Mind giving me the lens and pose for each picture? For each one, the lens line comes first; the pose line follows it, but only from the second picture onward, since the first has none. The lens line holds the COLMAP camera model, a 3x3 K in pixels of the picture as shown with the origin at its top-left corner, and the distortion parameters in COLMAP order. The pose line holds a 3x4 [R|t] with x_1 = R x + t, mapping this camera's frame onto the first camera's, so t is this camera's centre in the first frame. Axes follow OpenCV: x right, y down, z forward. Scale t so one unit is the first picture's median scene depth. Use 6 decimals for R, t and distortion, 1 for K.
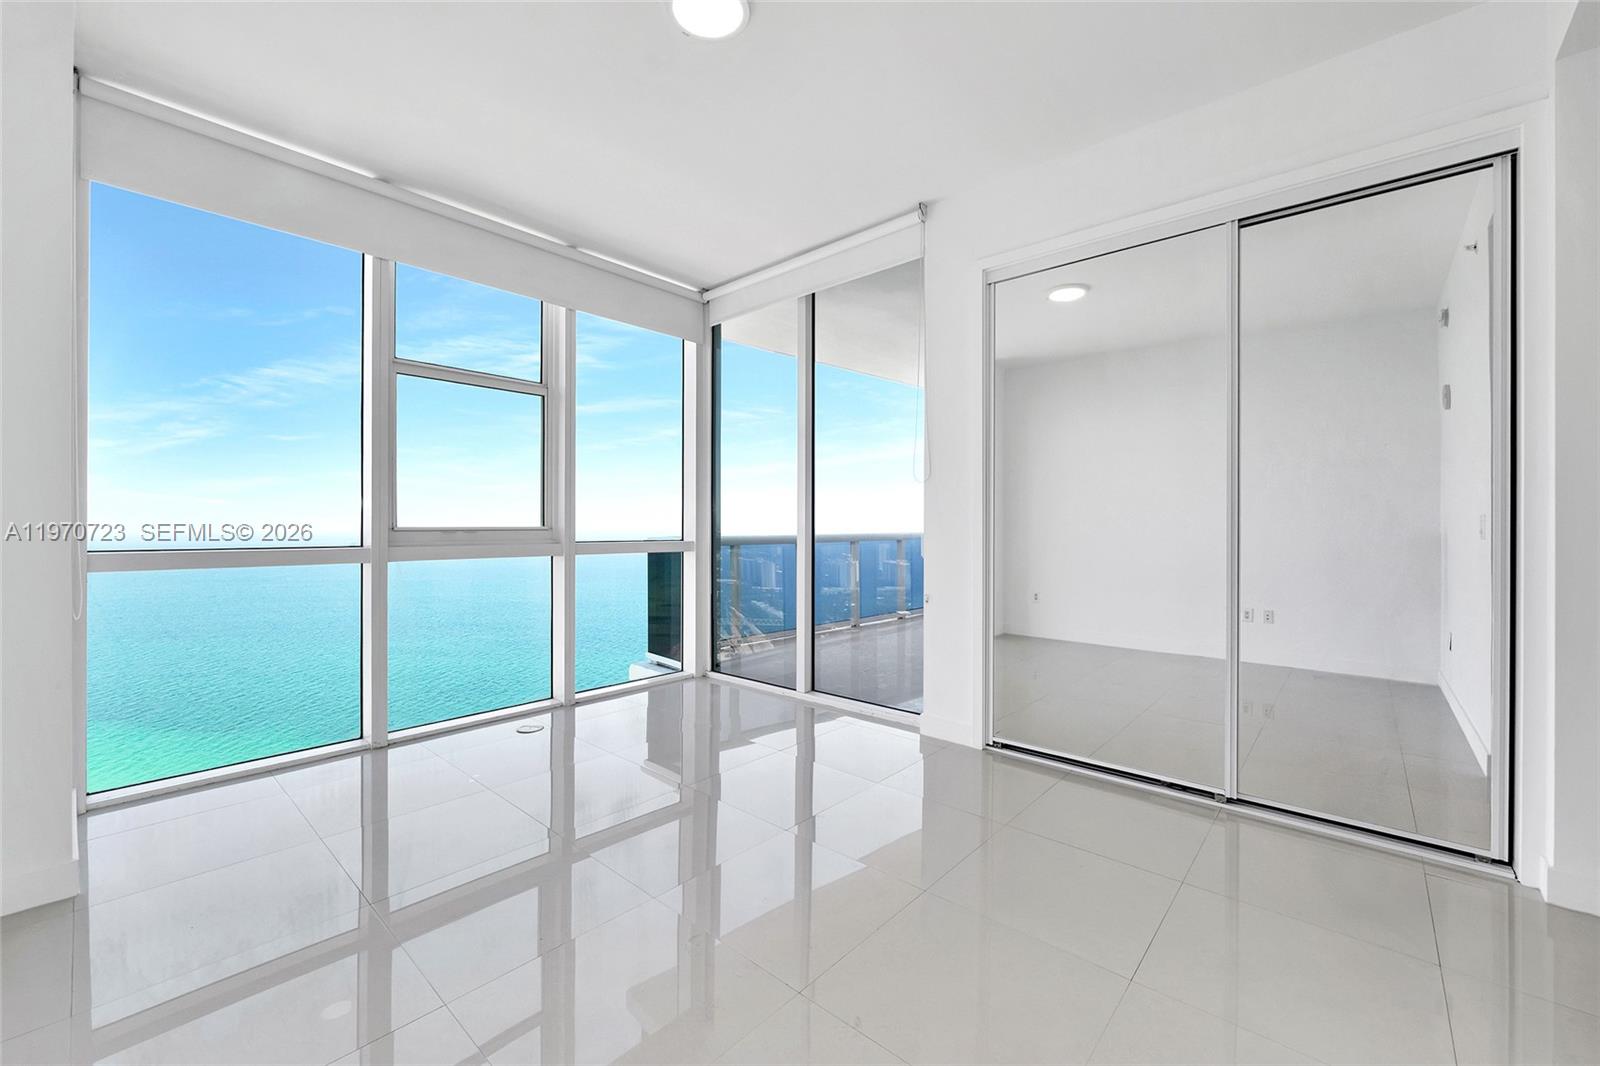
lens RADIAL K [[654.1, 0, 808.6], [0, 654.1, 526.6], [0, 0, 1]] dist [-0.000085, -0.000649]
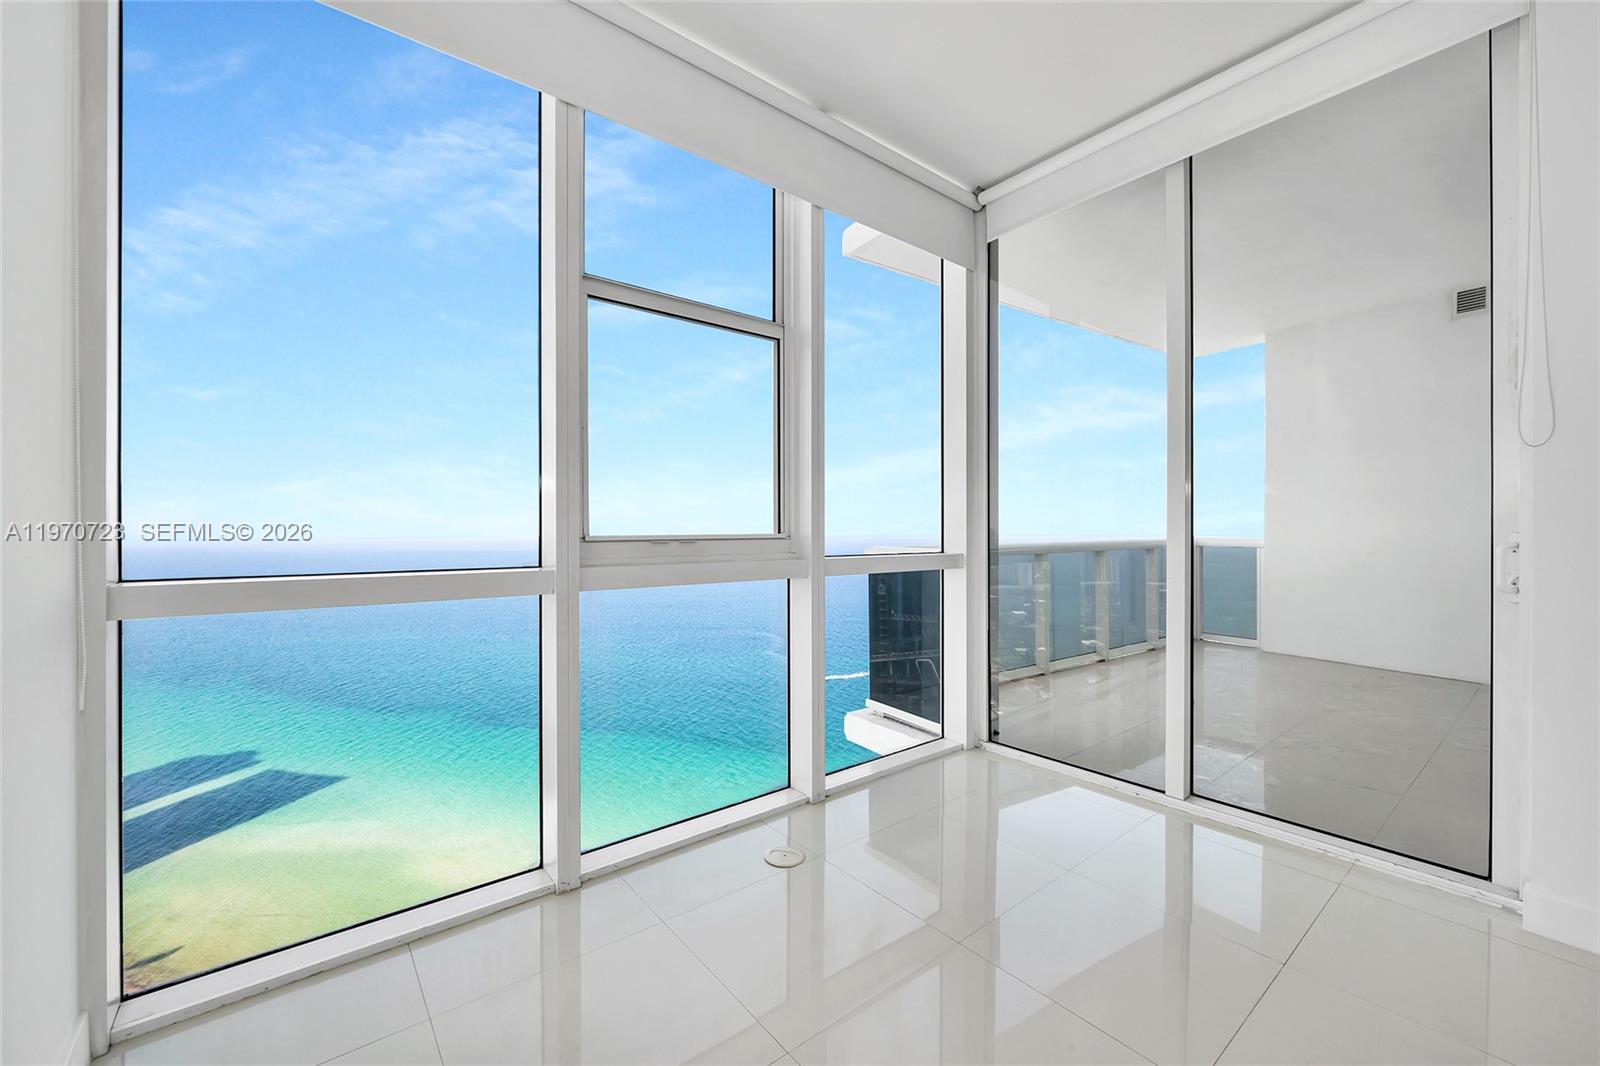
lens RADIAL K [[647.9, 0, 800.0], [0, 647.9, 533.0], [0, 0, 1]] dist [-0.001916, -0.000382]
pose [[0.980450, -0.007859, -0.196611, -0.244453], [0.007200, 0.999966, -0.004064, 0.001924], [0.196636, 0.002569, 0.980473, 0.338599]]
